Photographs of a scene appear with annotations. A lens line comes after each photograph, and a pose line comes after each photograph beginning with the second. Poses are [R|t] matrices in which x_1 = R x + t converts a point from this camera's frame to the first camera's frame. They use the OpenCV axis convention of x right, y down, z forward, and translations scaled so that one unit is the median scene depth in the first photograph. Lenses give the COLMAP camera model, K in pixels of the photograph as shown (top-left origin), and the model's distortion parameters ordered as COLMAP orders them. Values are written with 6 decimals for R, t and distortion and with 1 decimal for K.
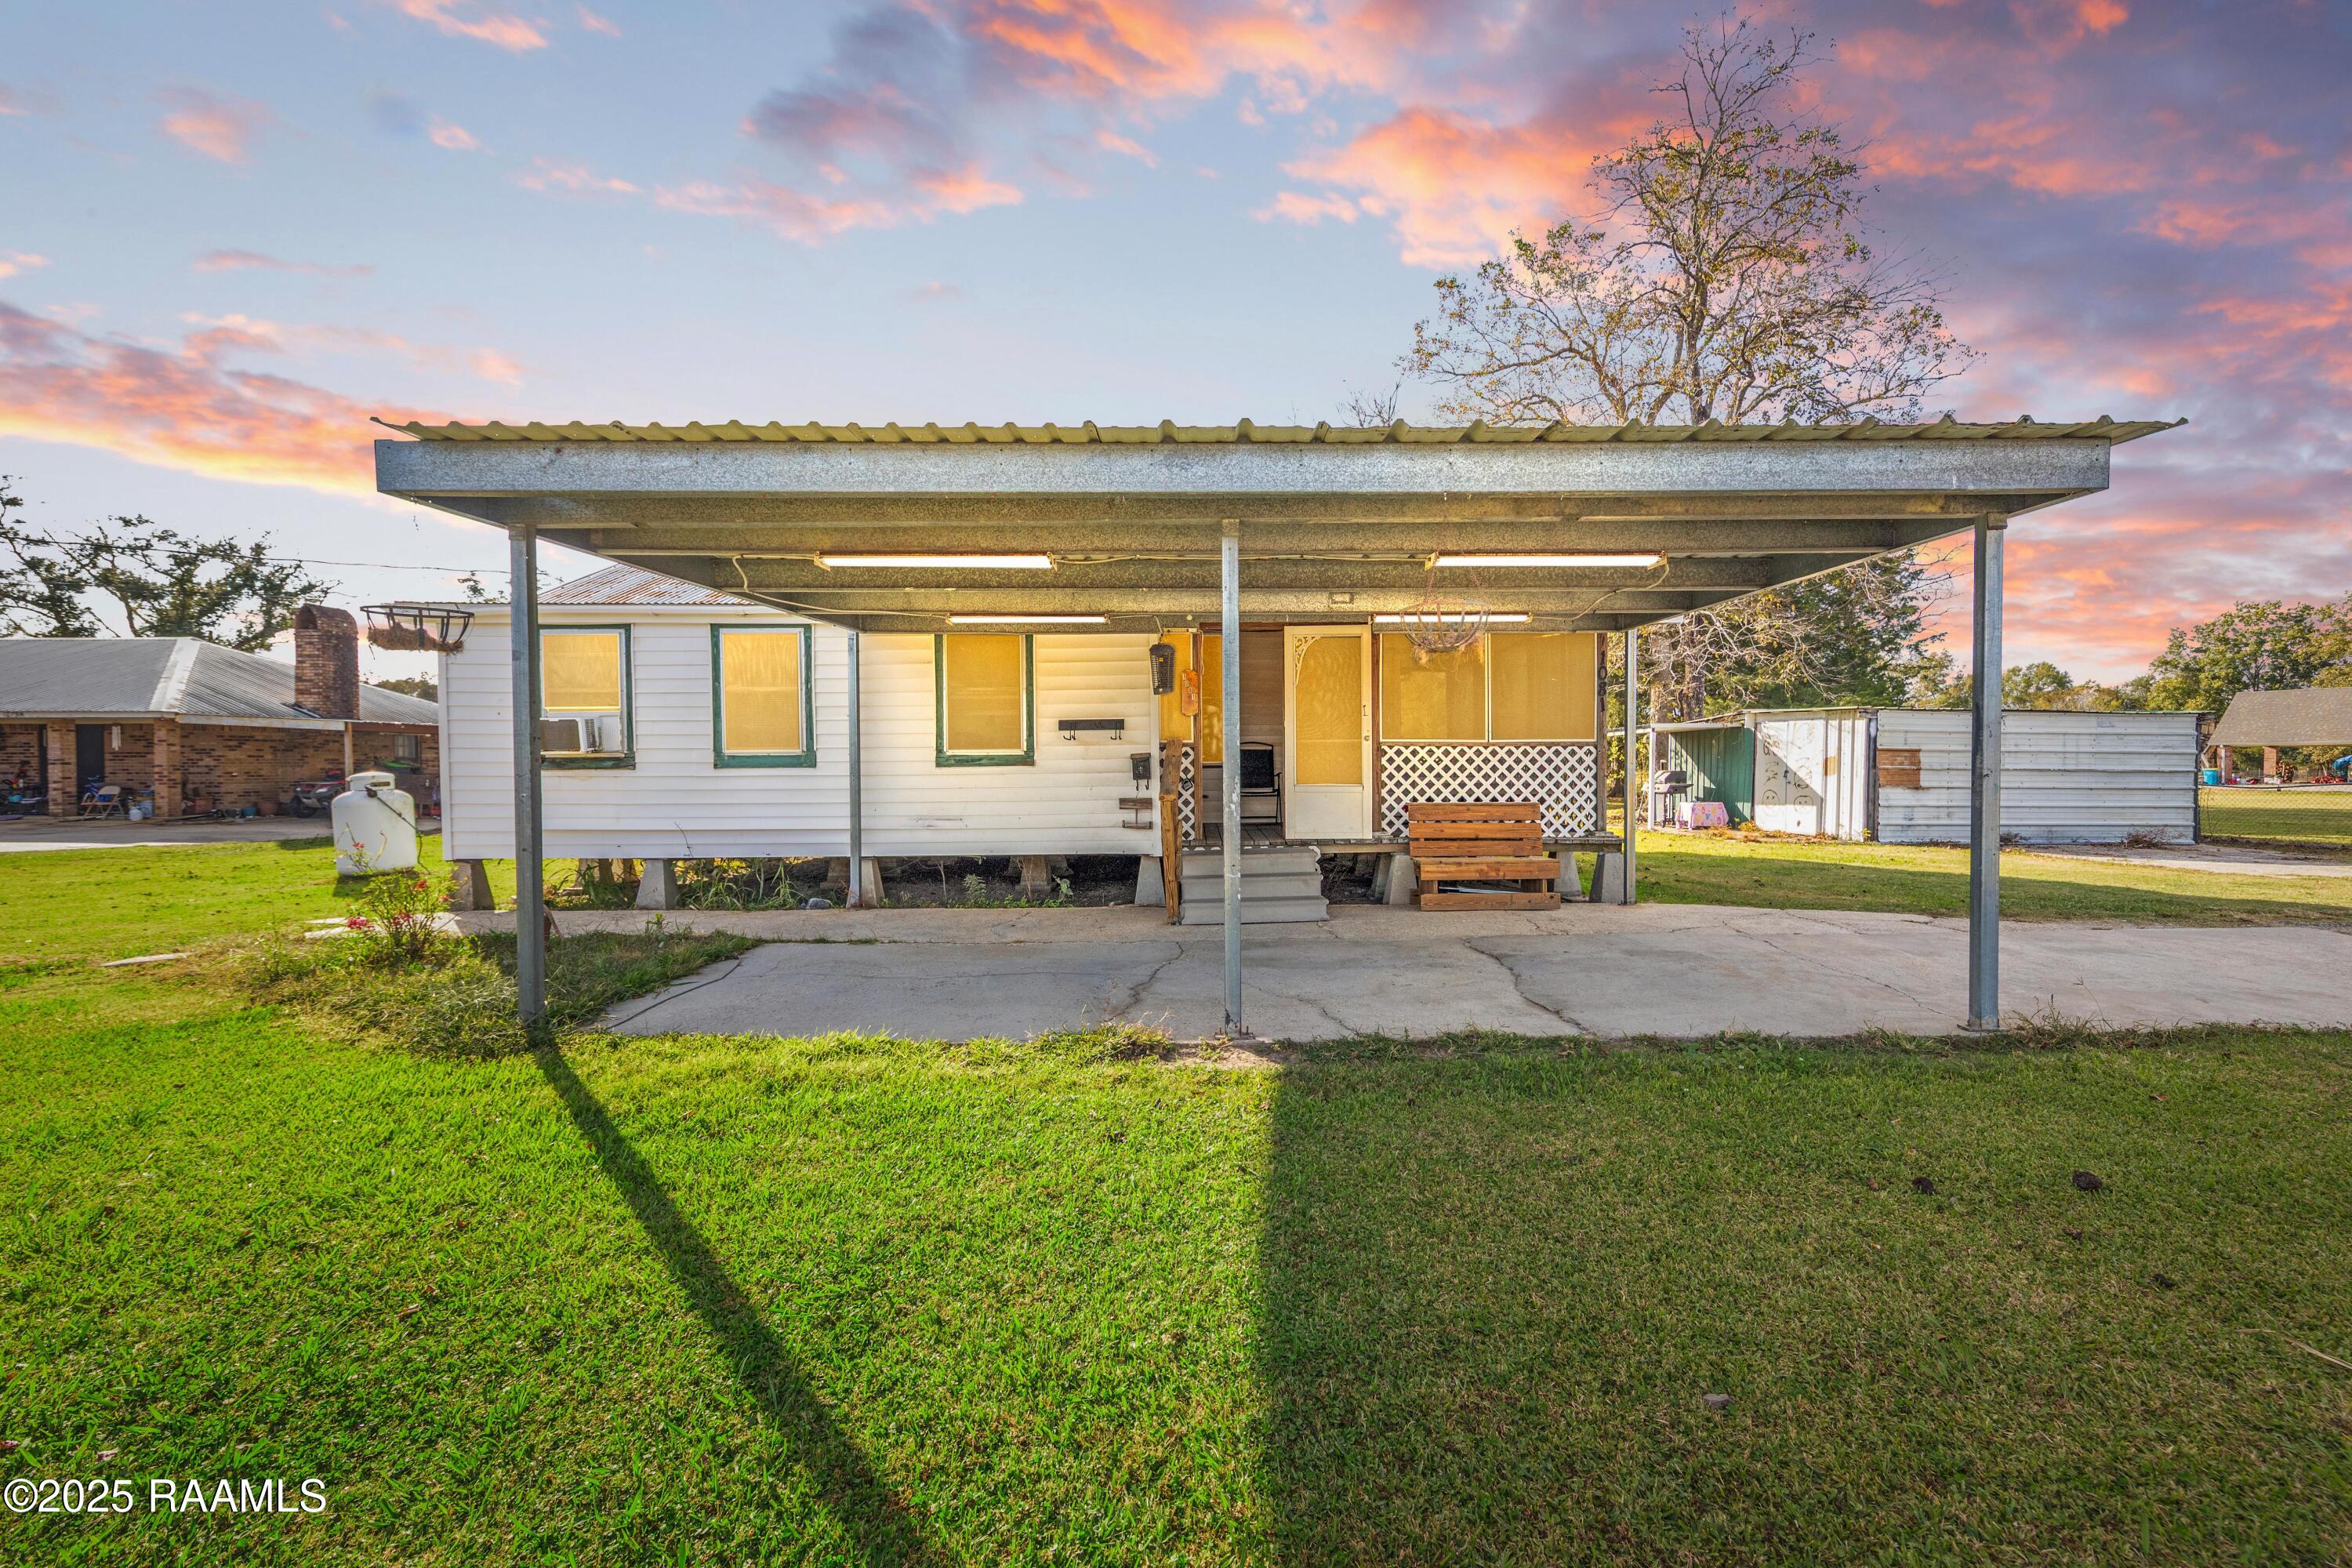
lens RADIAL K [[973.8, 0, 1197.6], [0, 973.8, 780.4], [0, 0, 1]] dist [-0.001628, -0.000006]
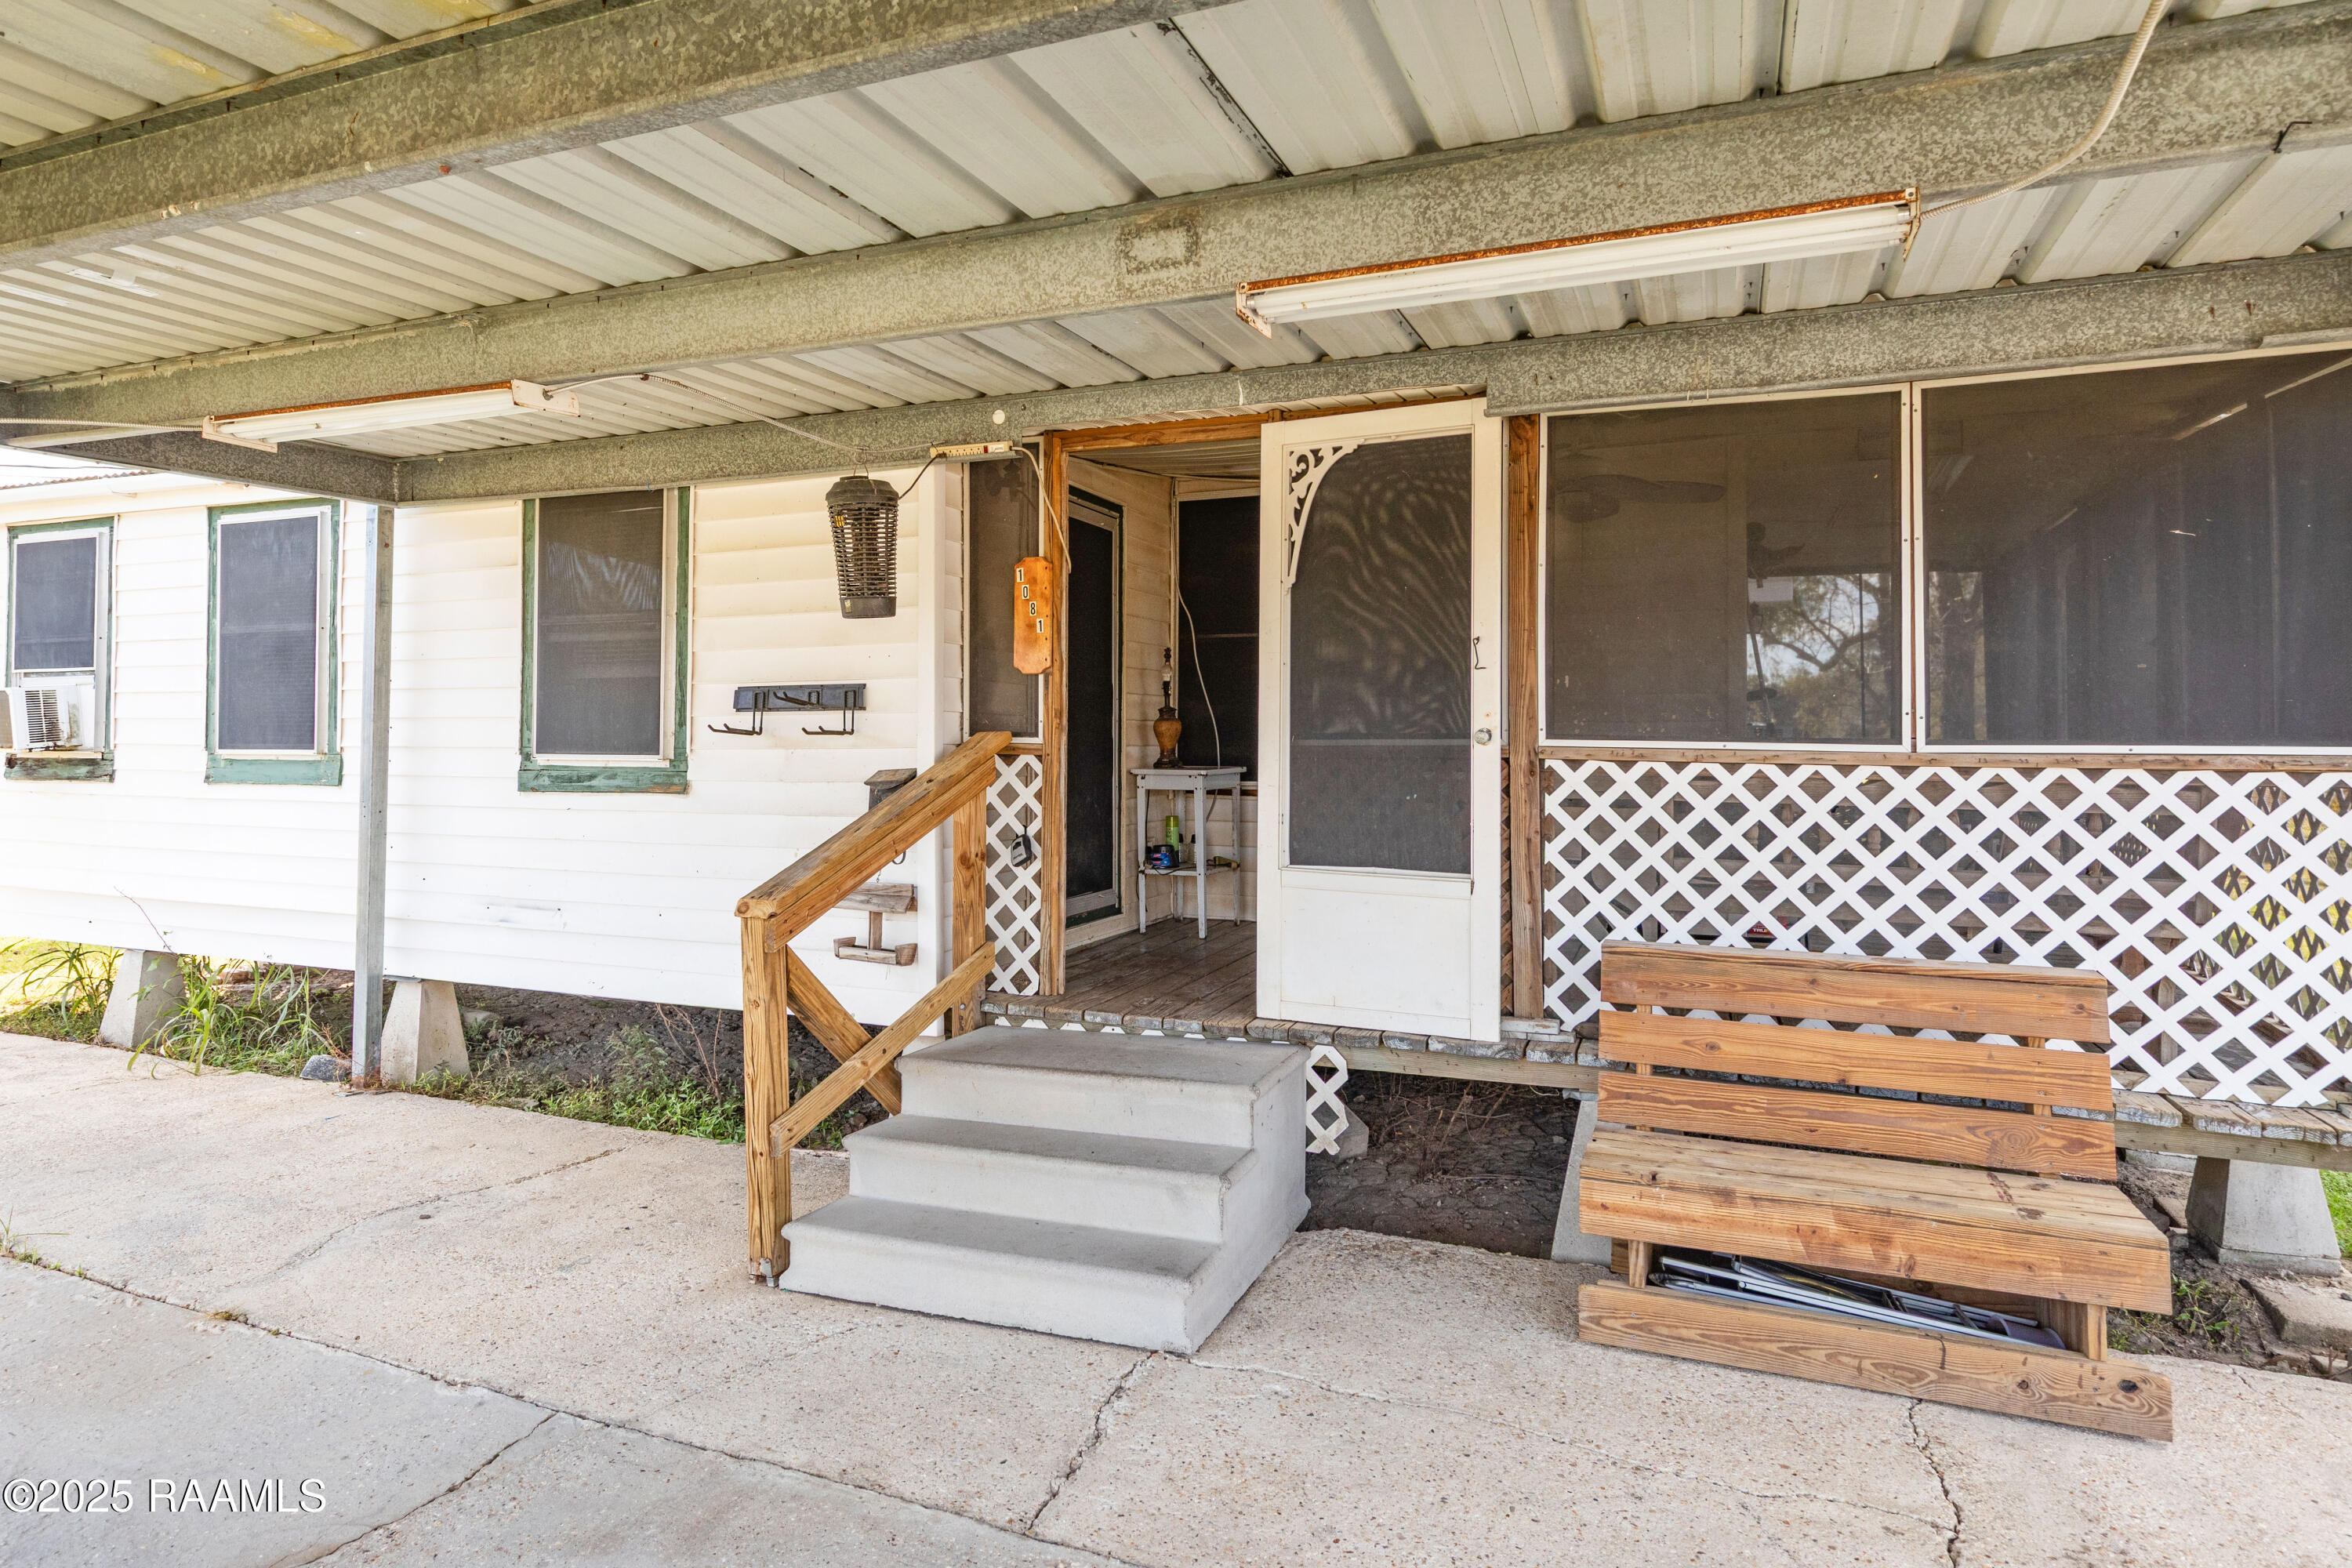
lens RADIAL K [[1295.5, 0, 1174.9], [0, 1295.5, 729.6], [0, 0, 1]] dist [0.010423, -0.001044]
pose [[0.923791, 0.006666, -0.382840, 0.245263], [-0.021365, 0.999188, -0.034155, -0.028229], [0.382301, 0.039732, 0.923183, 0.551211]]
